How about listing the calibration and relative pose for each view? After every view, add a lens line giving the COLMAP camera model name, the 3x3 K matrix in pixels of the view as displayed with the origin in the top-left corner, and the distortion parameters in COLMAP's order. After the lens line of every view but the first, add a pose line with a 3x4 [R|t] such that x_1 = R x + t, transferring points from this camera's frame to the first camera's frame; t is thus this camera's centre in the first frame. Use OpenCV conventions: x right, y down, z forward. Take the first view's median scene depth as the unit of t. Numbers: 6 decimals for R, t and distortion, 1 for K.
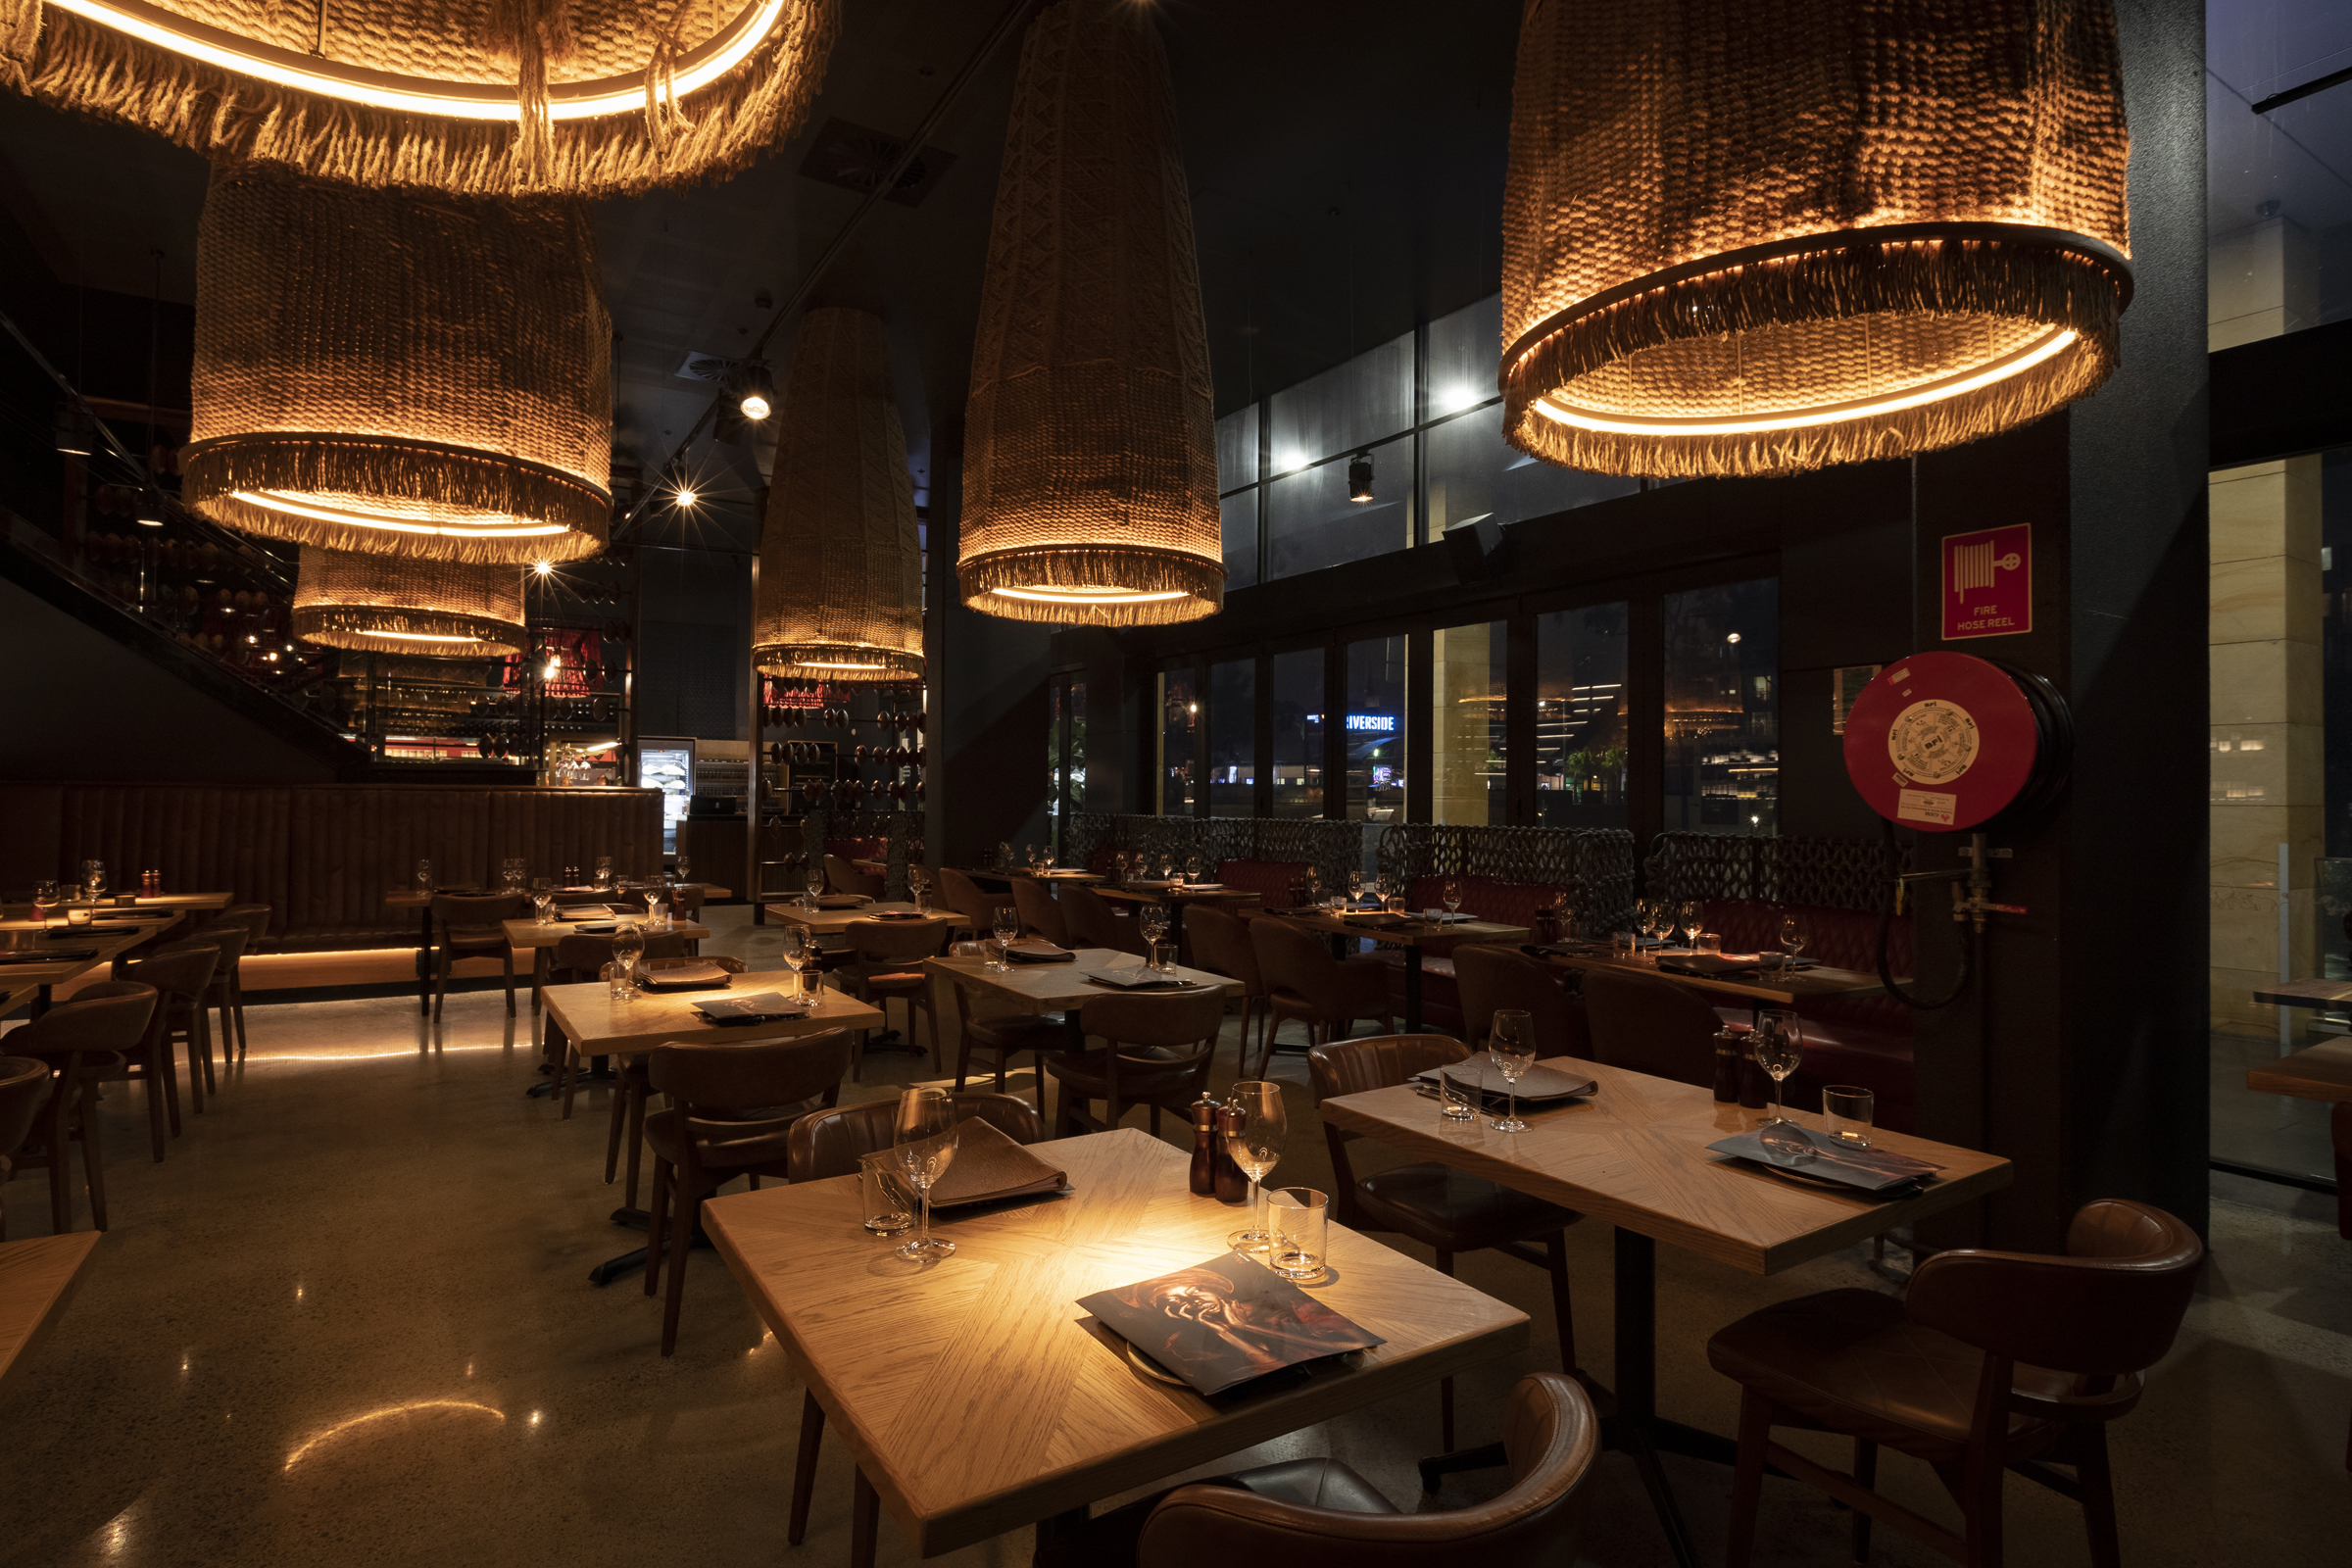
lens RADIAL K [[1217.1, 0, 1173.9], [0, 1217.1, 772.9], [0, 0, 1]] dist [0.001361, -0.000485]
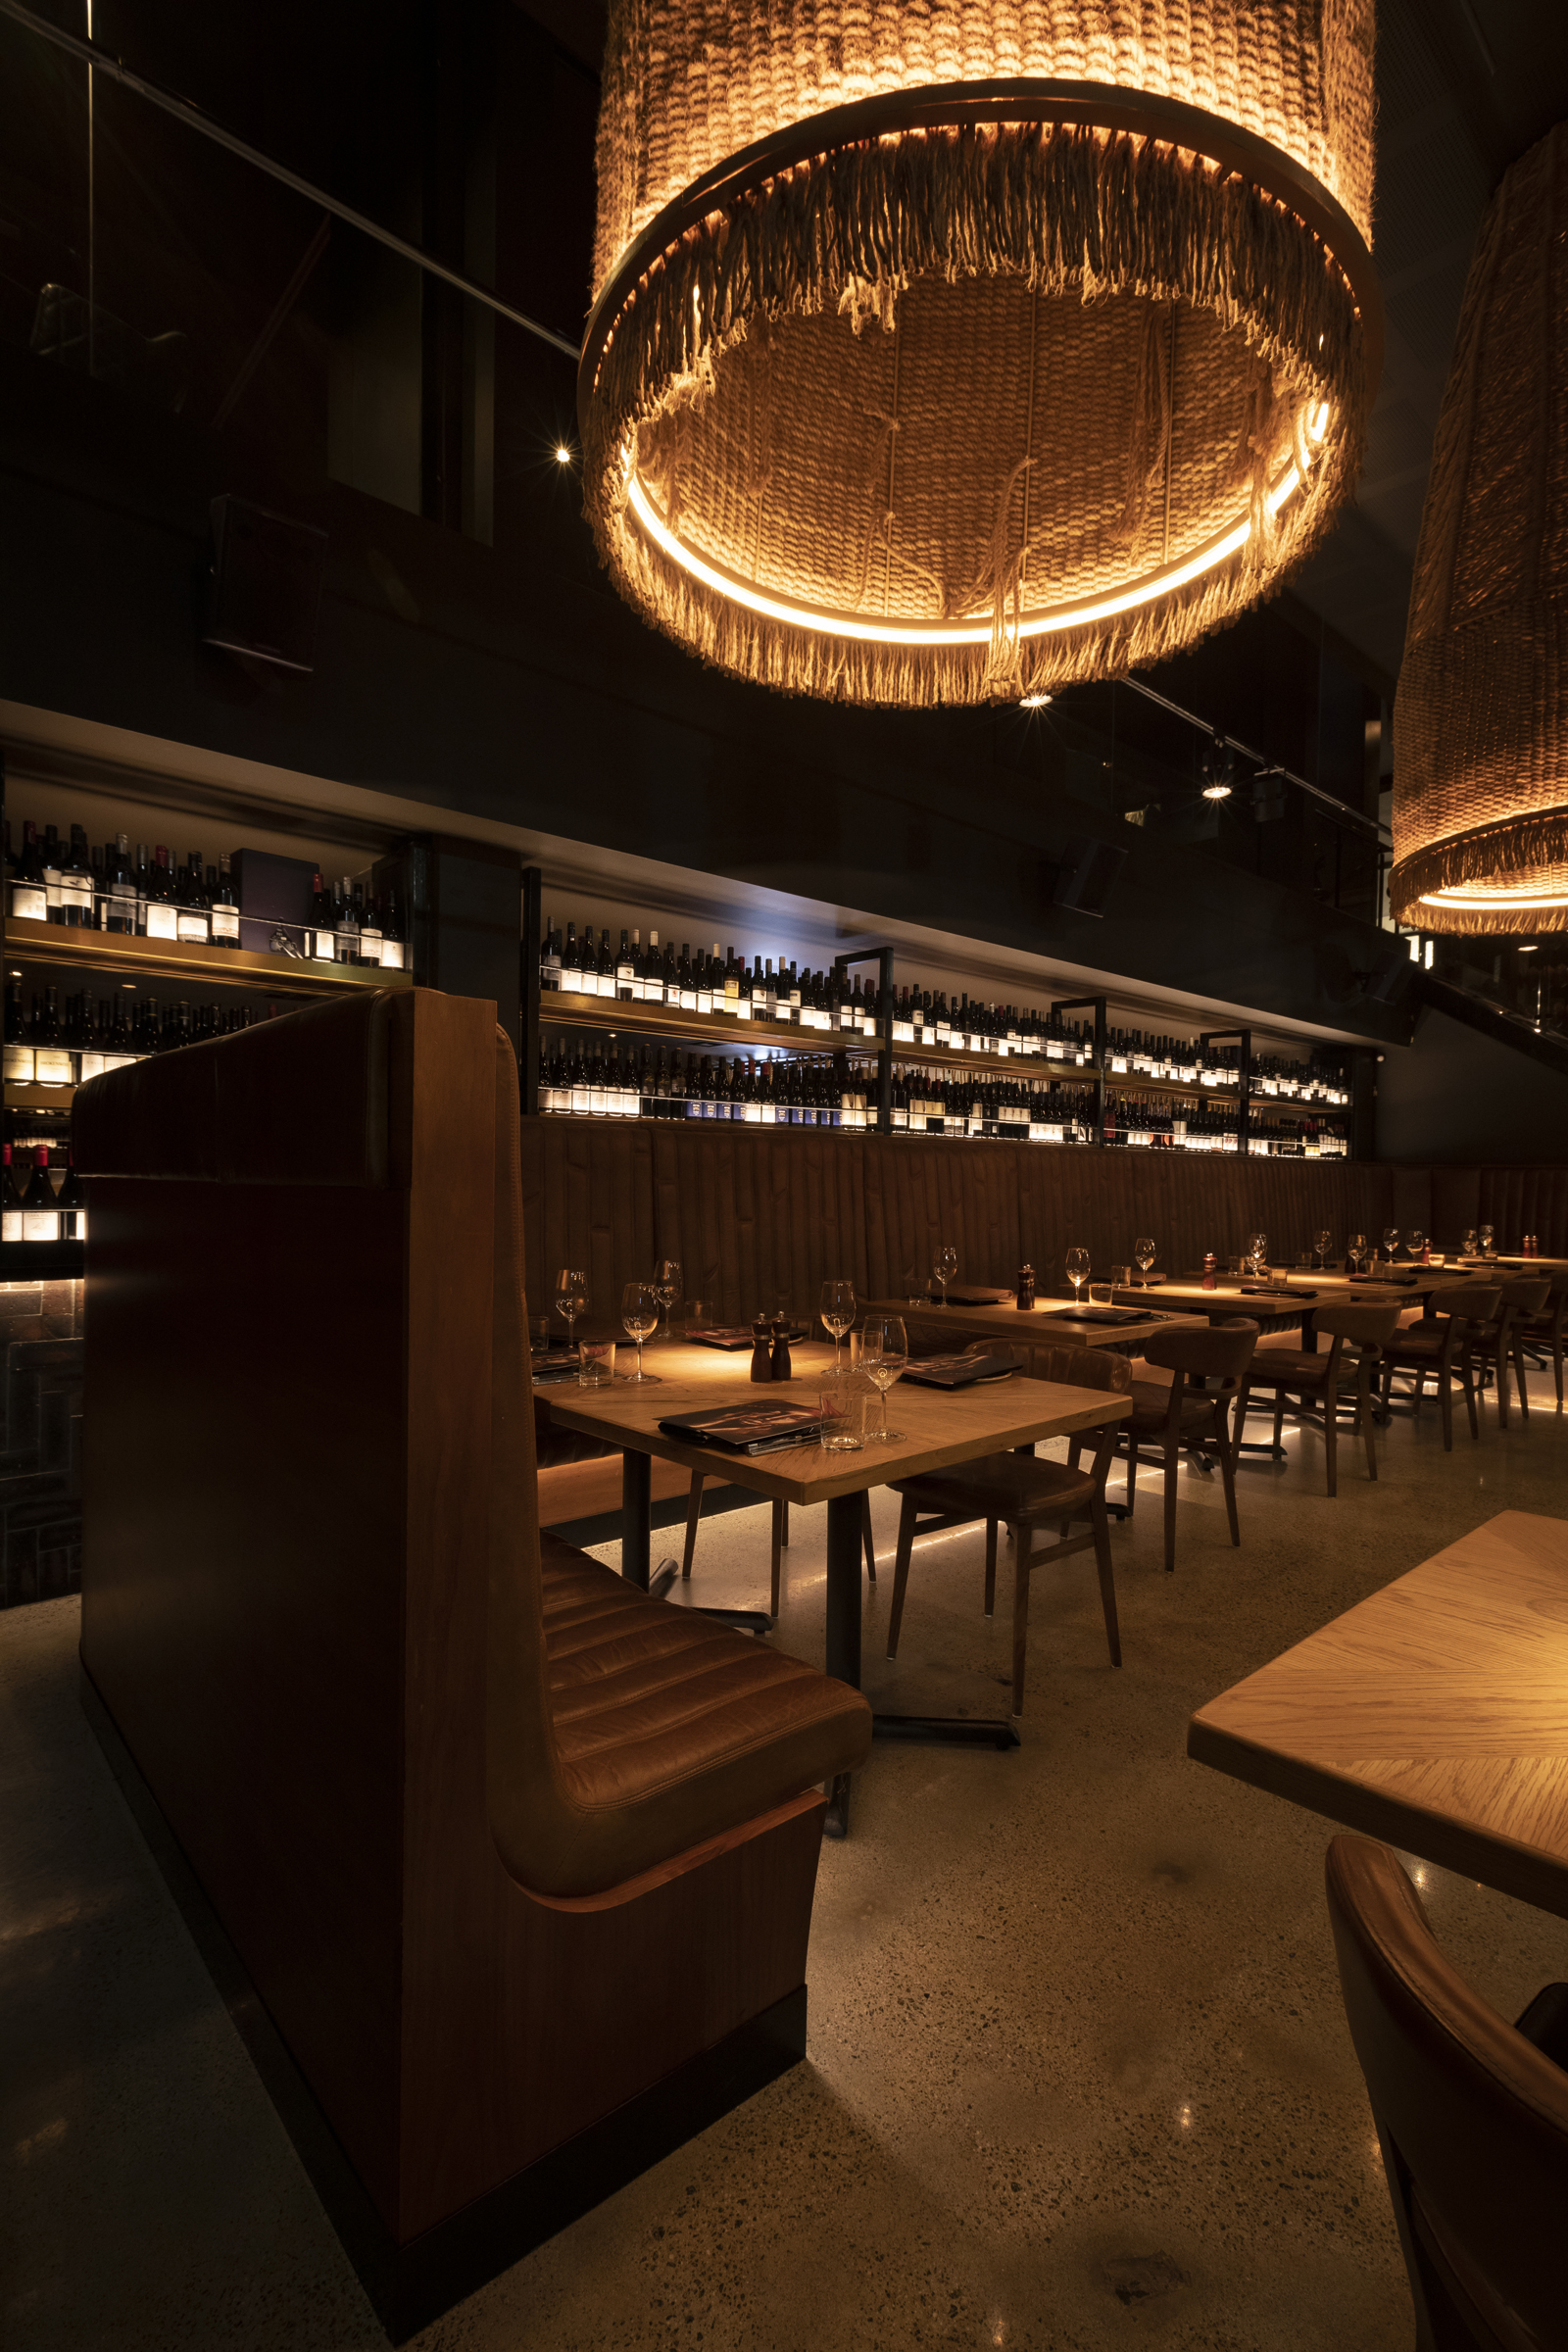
lens RADIAL K [[1080.8, 0, 773.5], [0, 1080.8, 1193.1], [0, 0, 1]] dist [-0.000796, 0.000546]
pose [[0.163264, 0.007402, -0.986555, 0.156171], [0.005650, 0.999948, 0.008438, 0.039169], [0.986566, -0.006952, 0.163214, 0.124996]]
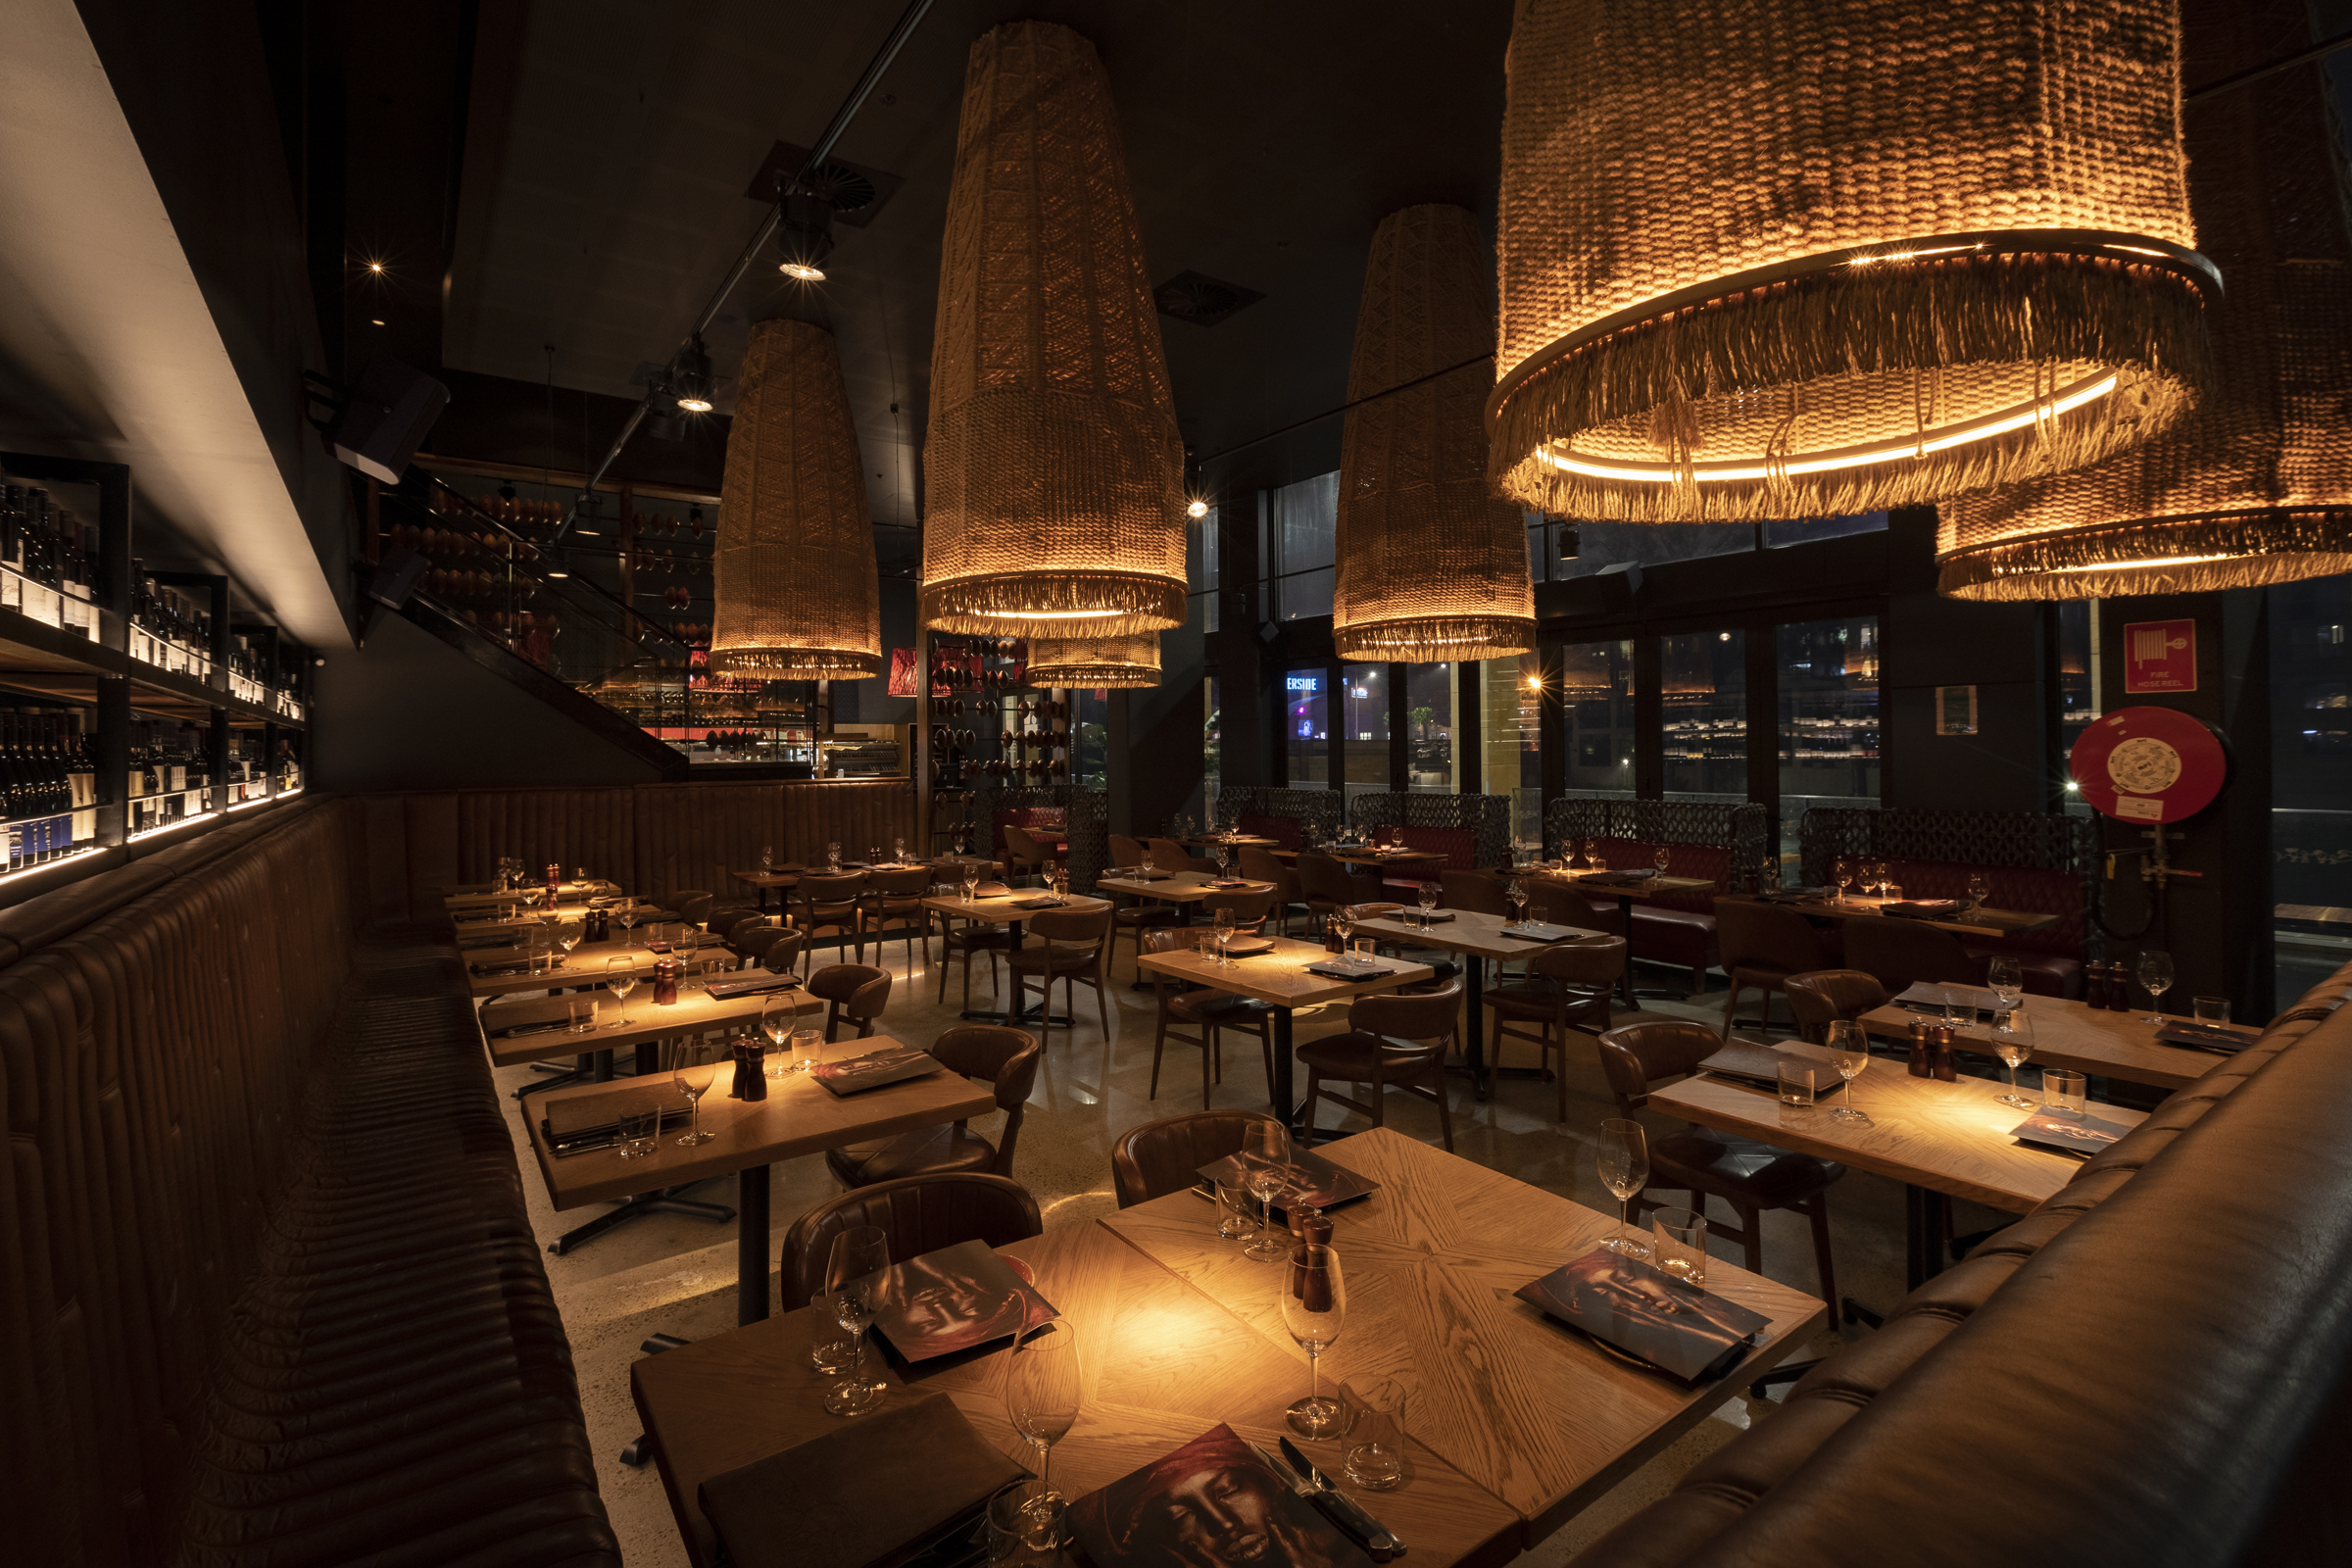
lens RADIAL K [[1080.8, 0, 1180.4], [0, 1080.8, 729.3], [0, 0, 1]] dist [-0.000796, 0.000546]
pose [[0.996671, -0.019046, 0.079276, -0.487873], [0.018783, 0.999815, 0.004060, -0.070602], [-0.079339, -0.002557, 0.996844, -0.178680]]
